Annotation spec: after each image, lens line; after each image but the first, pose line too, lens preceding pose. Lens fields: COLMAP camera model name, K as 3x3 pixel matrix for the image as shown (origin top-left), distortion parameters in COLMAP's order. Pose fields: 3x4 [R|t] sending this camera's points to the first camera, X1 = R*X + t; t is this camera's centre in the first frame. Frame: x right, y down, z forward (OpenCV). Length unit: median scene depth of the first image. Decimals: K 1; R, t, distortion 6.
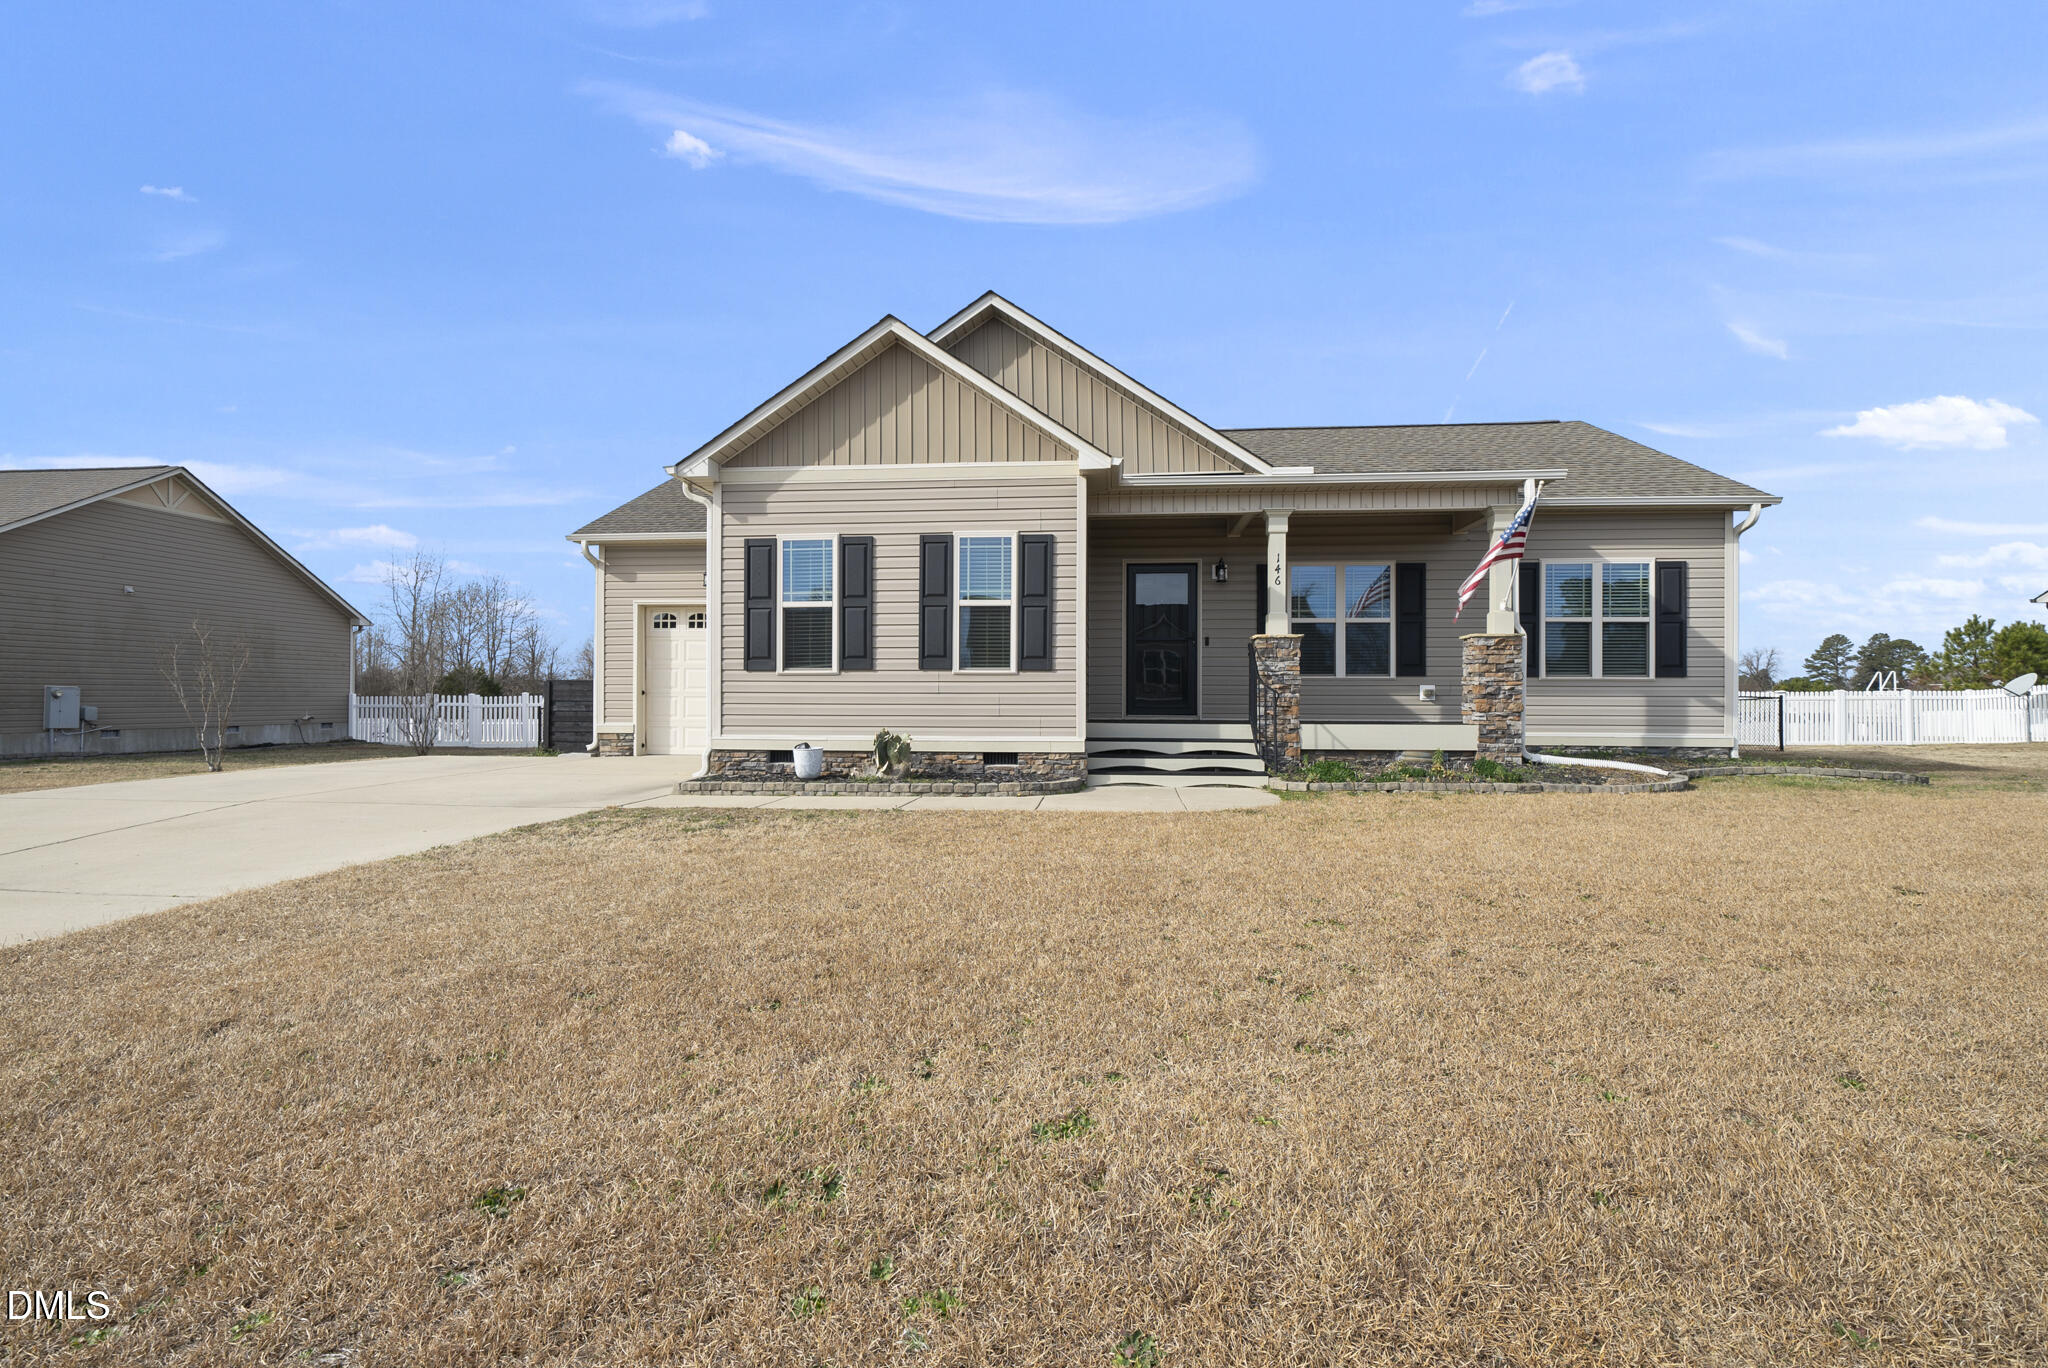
lens RADIAL K [[893.3, 0, 1013.4], [0, 893.3, 689.2], [0, 0, 1]] dist [-0.002939, -0.000047]
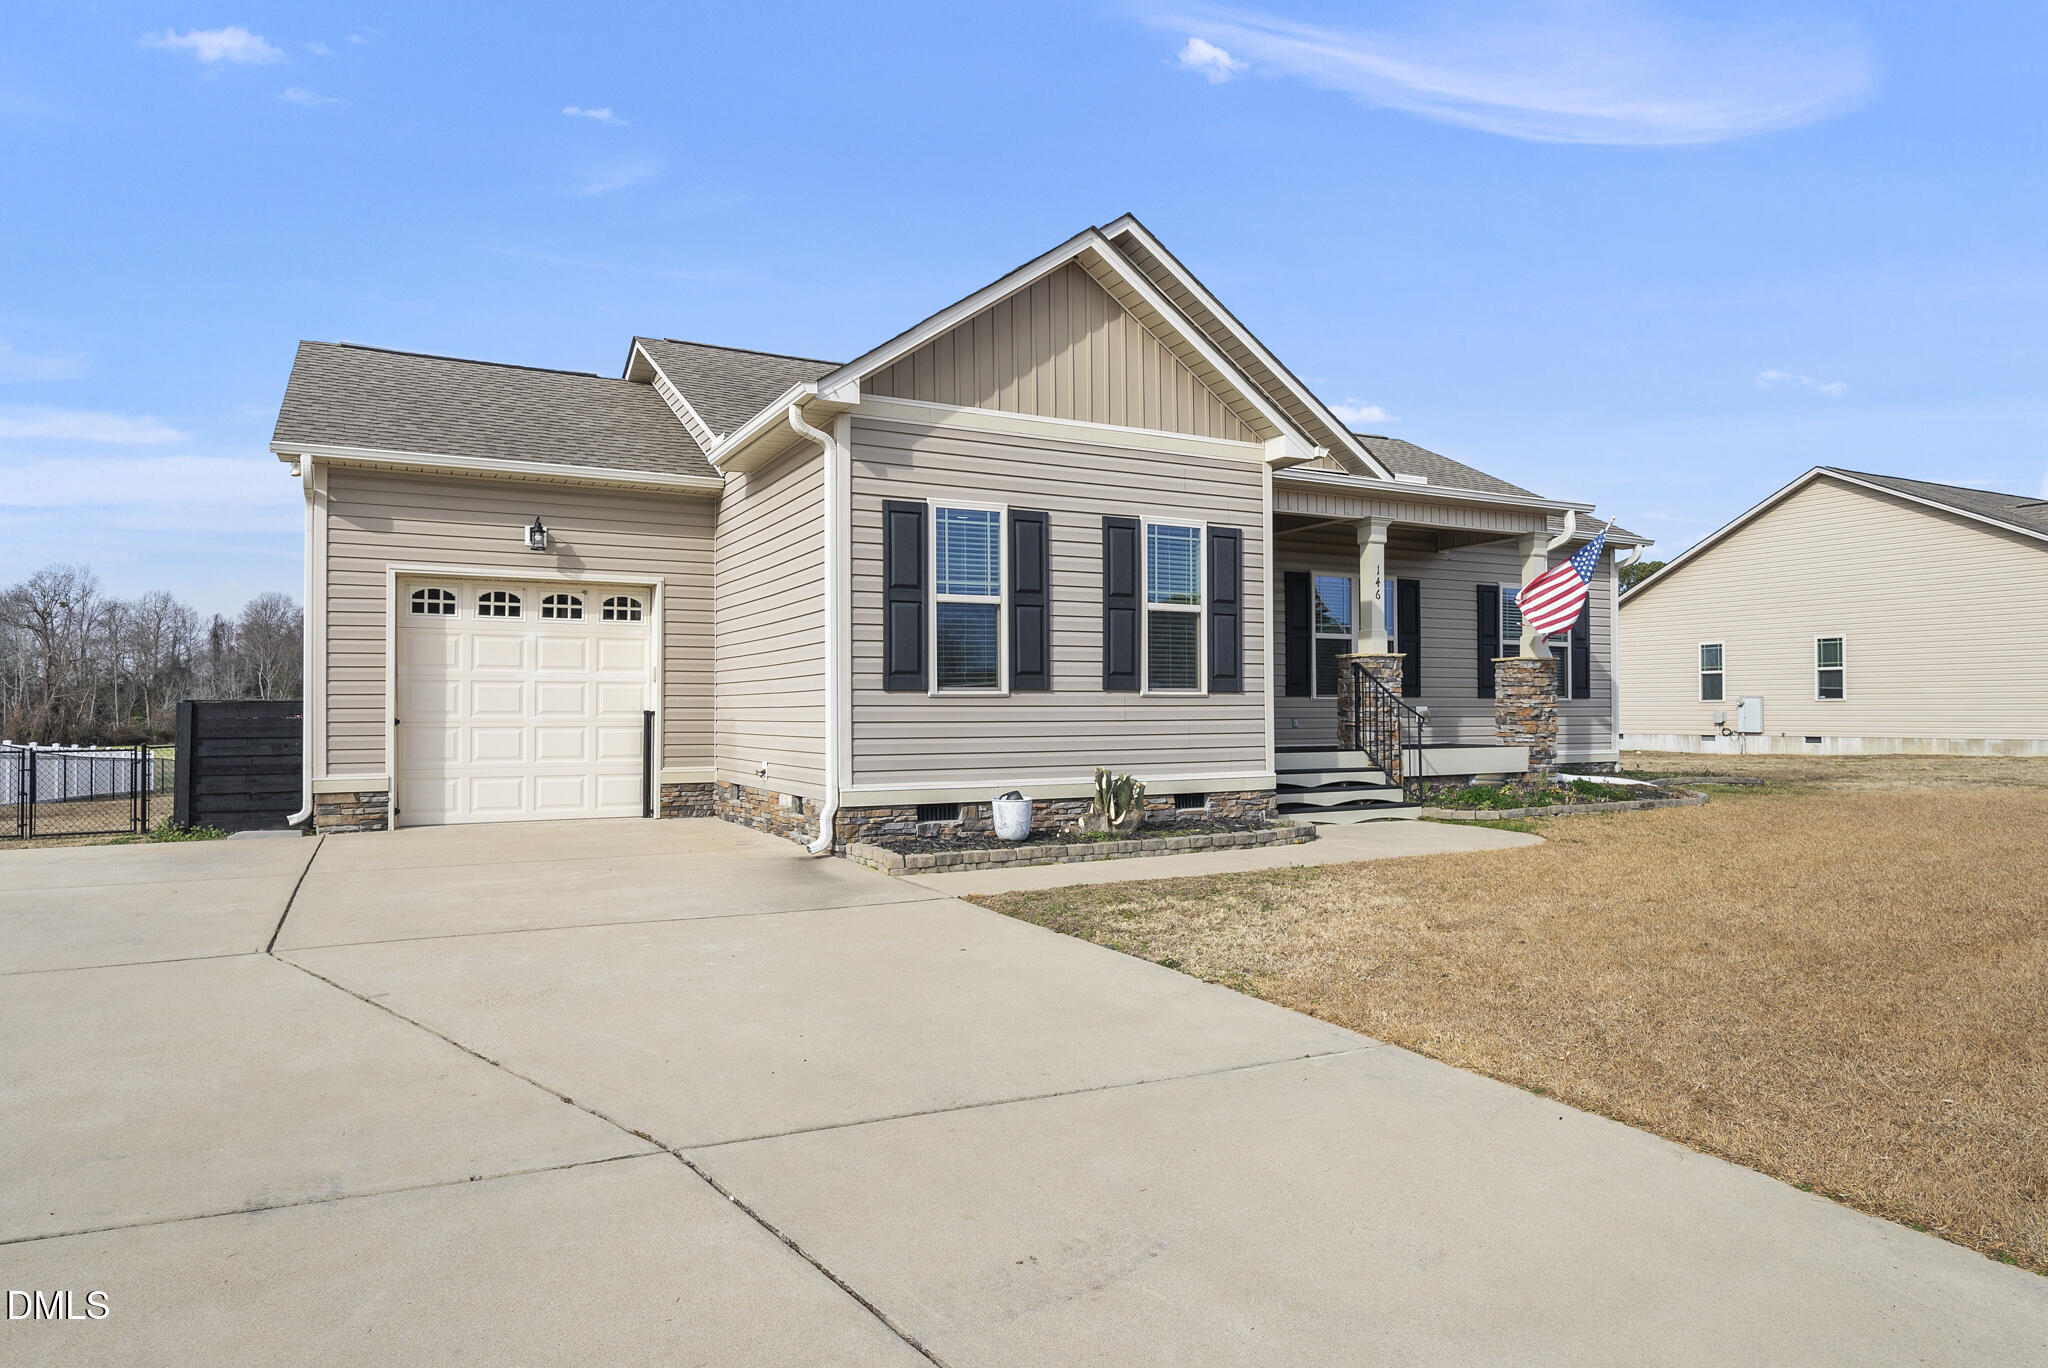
lens RADIAL K [[1198.3, 0, 1021.1], [0, 1198.3, 692.8], [0, 0, 1]] dist [-0.004936, -0.000736]
pose [[0.844233, 0.002742, 0.535969, -0.714611], [0.002148, 0.999962, -0.008498, -0.011079], [-0.535972, 0.008326, 0.844195, 0.163381]]
